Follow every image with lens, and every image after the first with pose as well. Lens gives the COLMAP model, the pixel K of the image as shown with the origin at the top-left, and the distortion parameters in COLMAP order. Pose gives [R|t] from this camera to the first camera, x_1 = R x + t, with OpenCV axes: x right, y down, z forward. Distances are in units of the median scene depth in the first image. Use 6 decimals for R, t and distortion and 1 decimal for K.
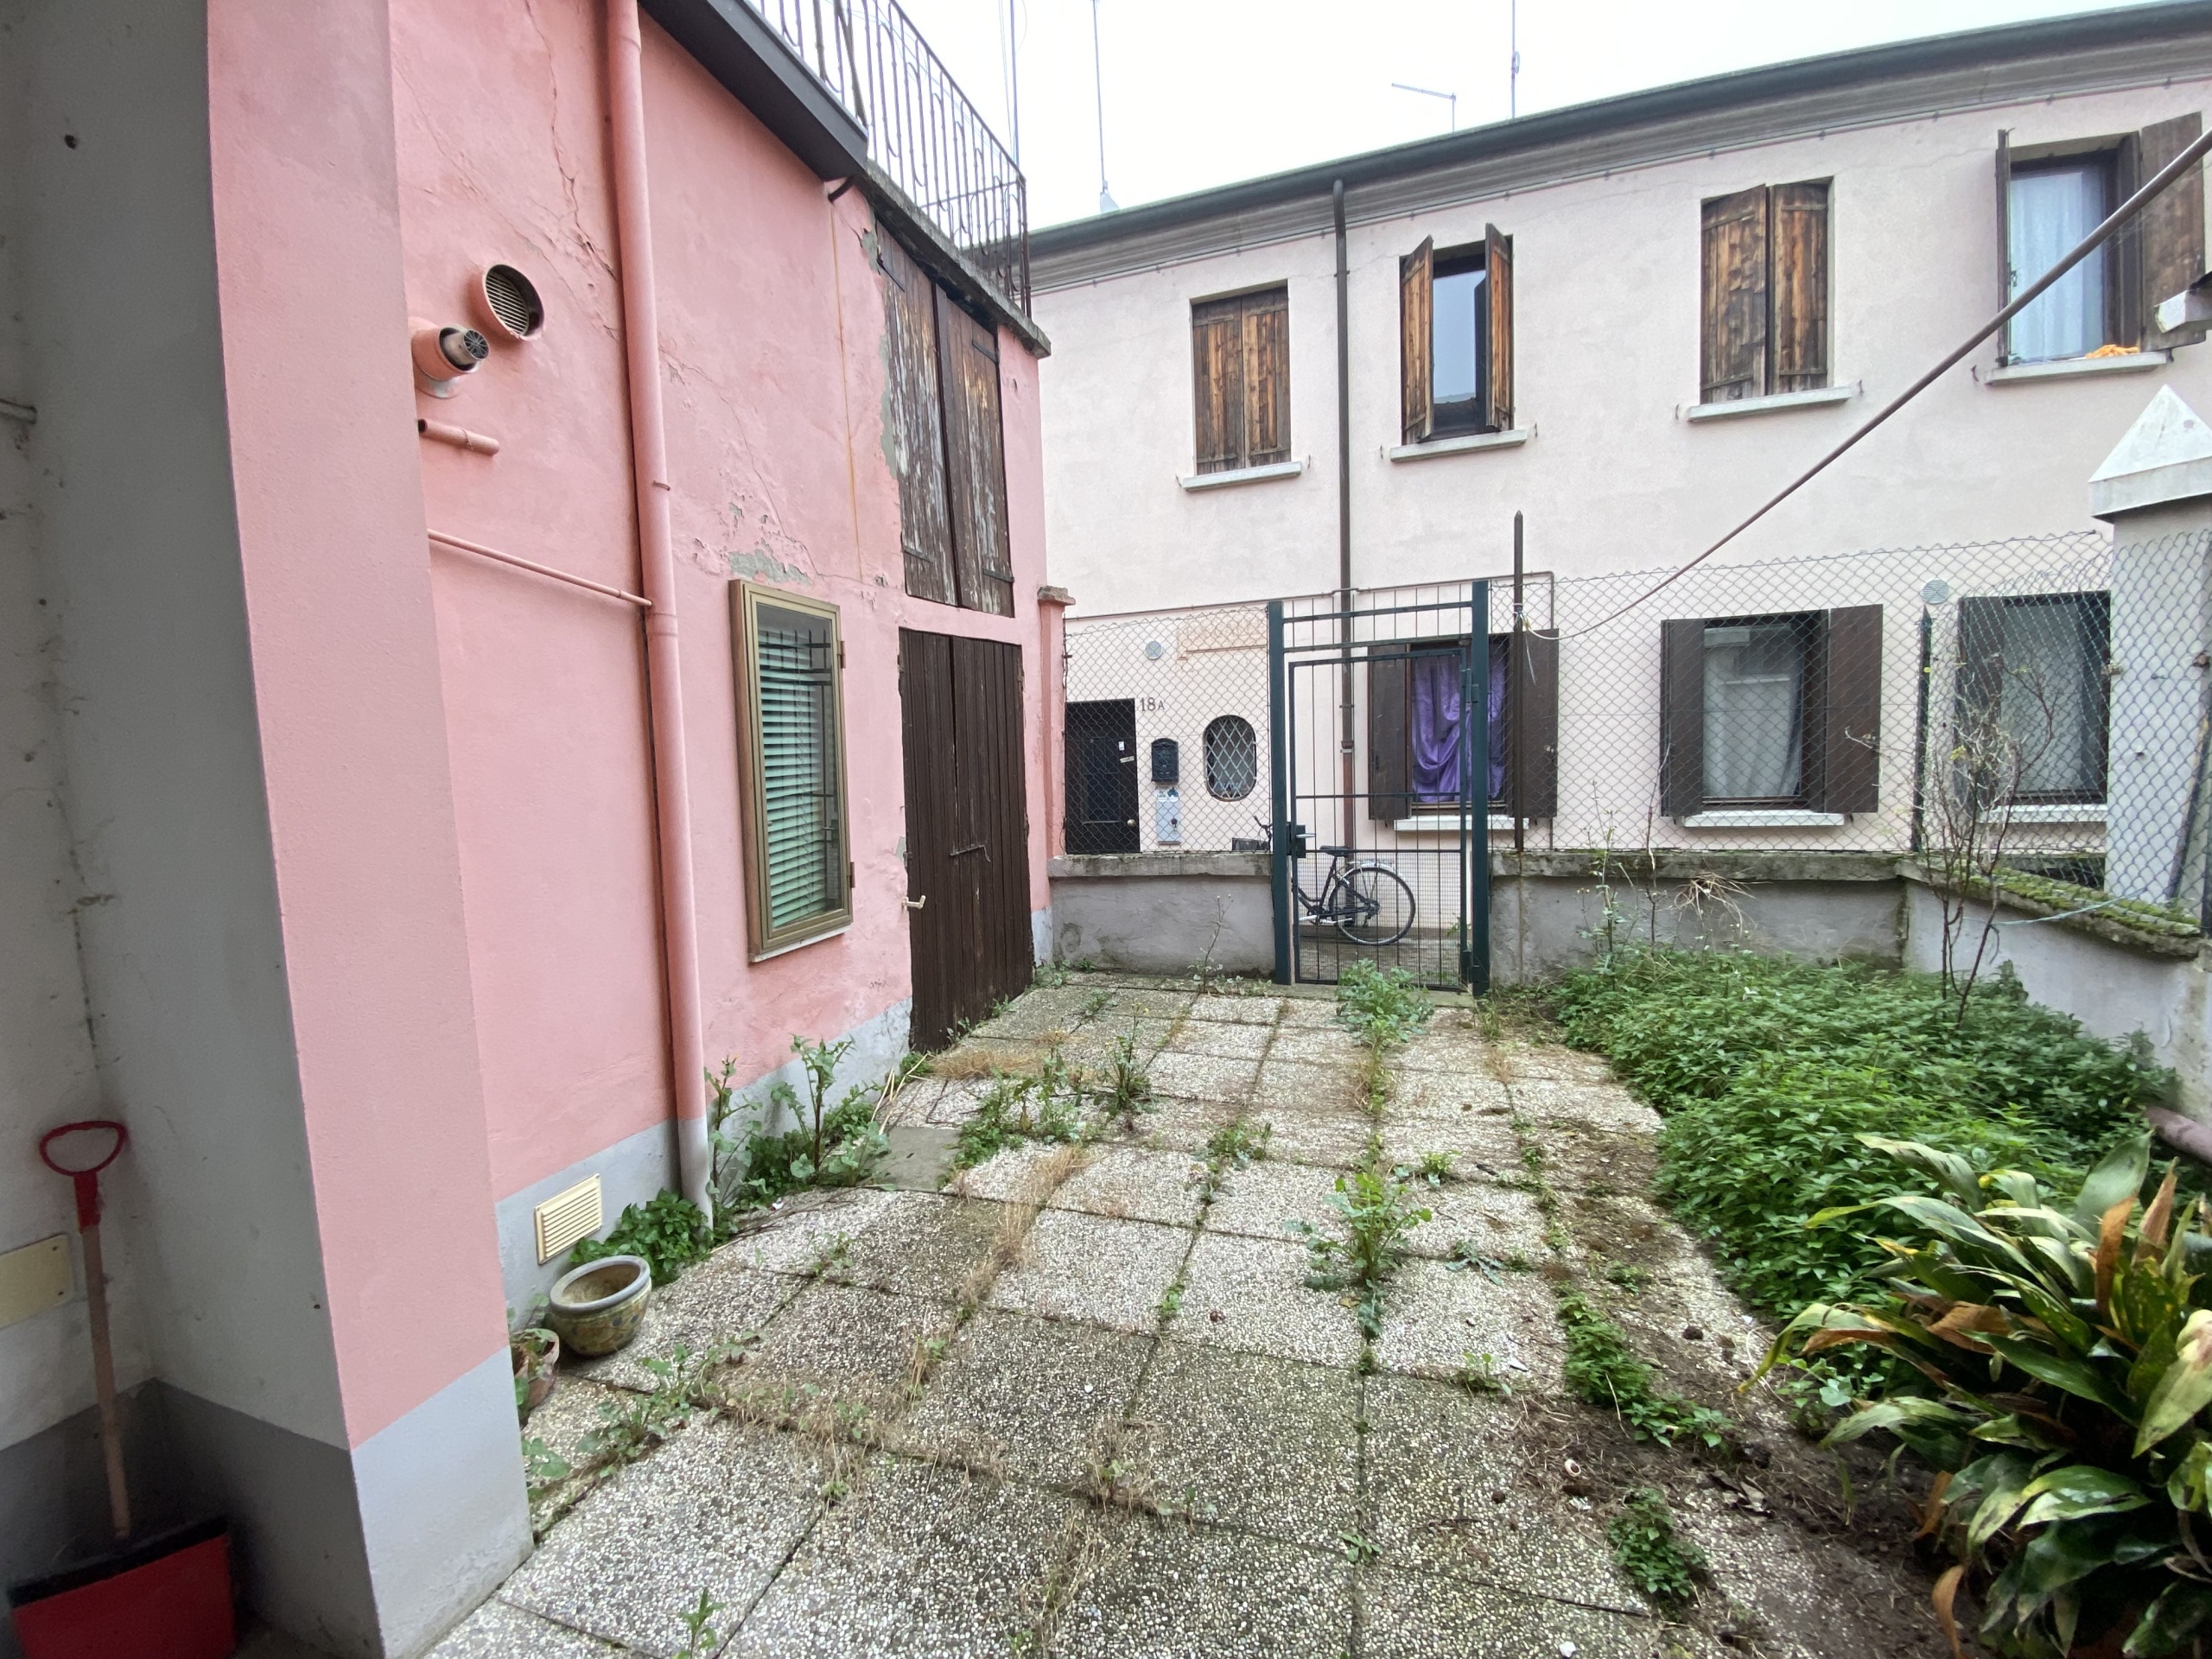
lens RADIAL K [[882.9, 0, 1099.0], [0, 882.9, 831.2], [0, 0, 1]] dist [-0.000587, -0.000162]
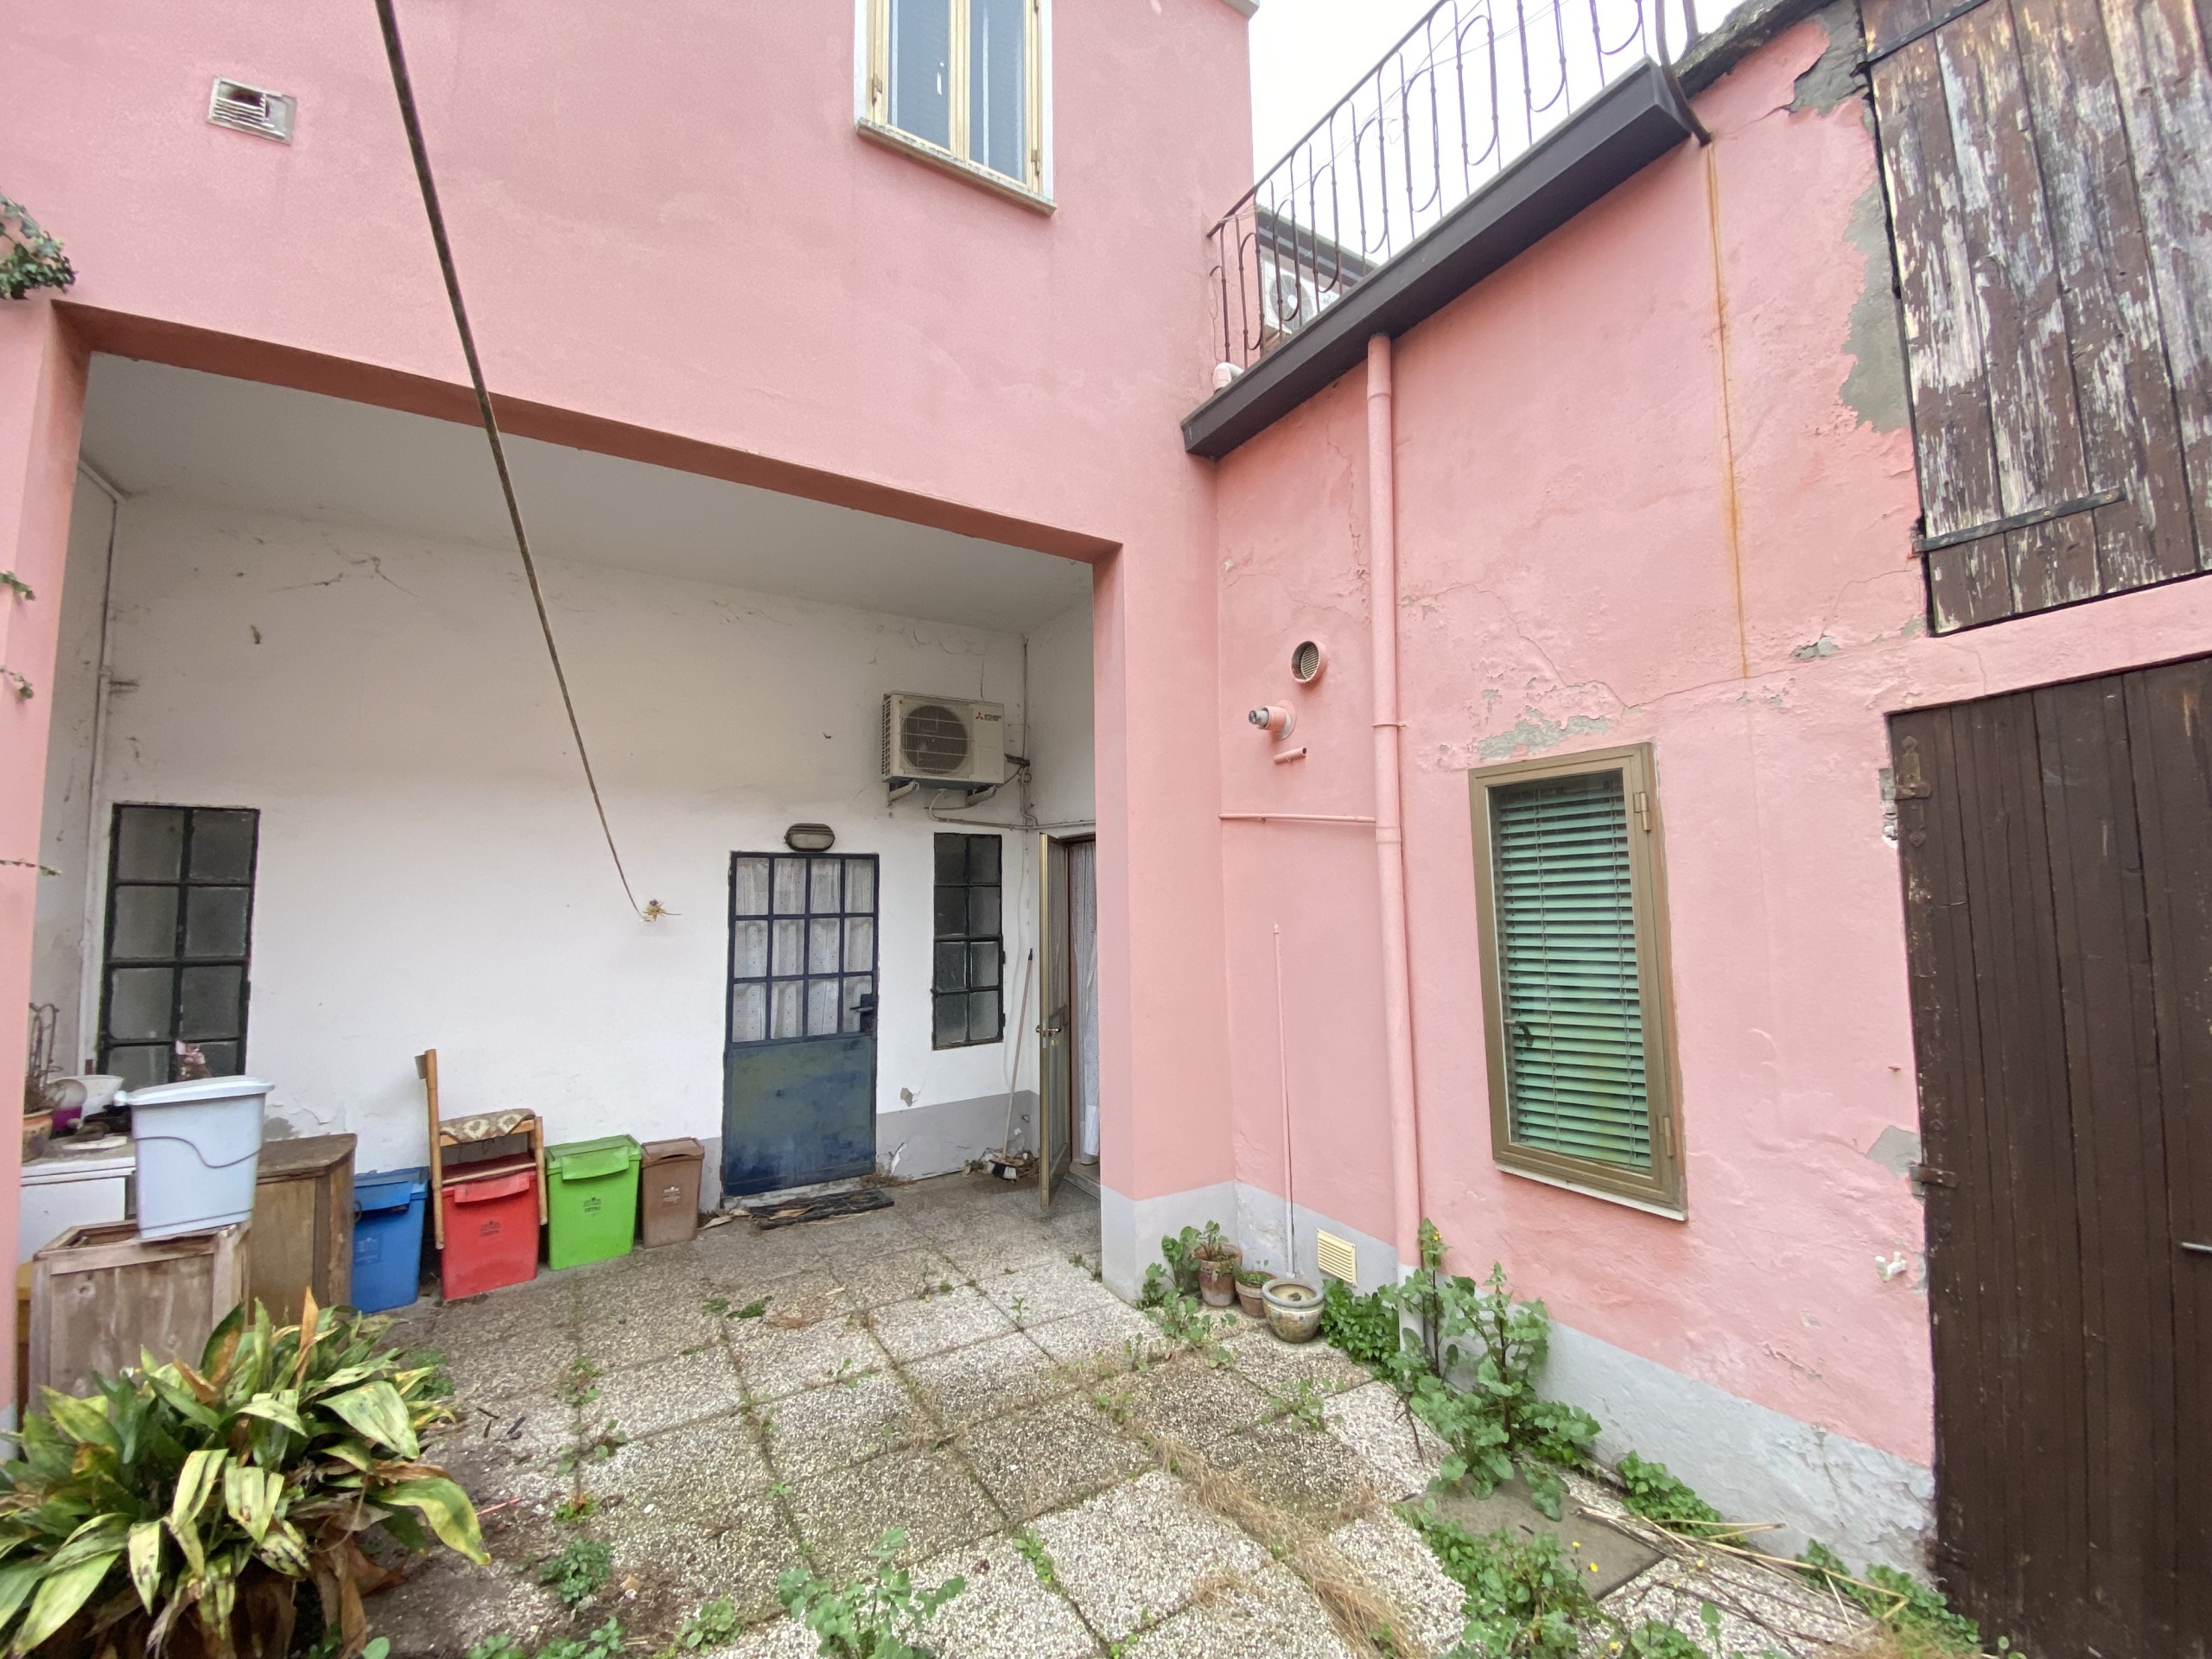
lens RADIAL K [[882.9, 0, 1099.0], [0, 882.9, 831.2], [0, 0, 1]] dist [-0.000587, -0.000162]
pose [[-0.646043, -0.016781, -0.763117, 0.513149], [-0.024303, 0.999704, -0.001408, -0.166566], [0.762914, 0.017637, -0.646259, 1.087530]]
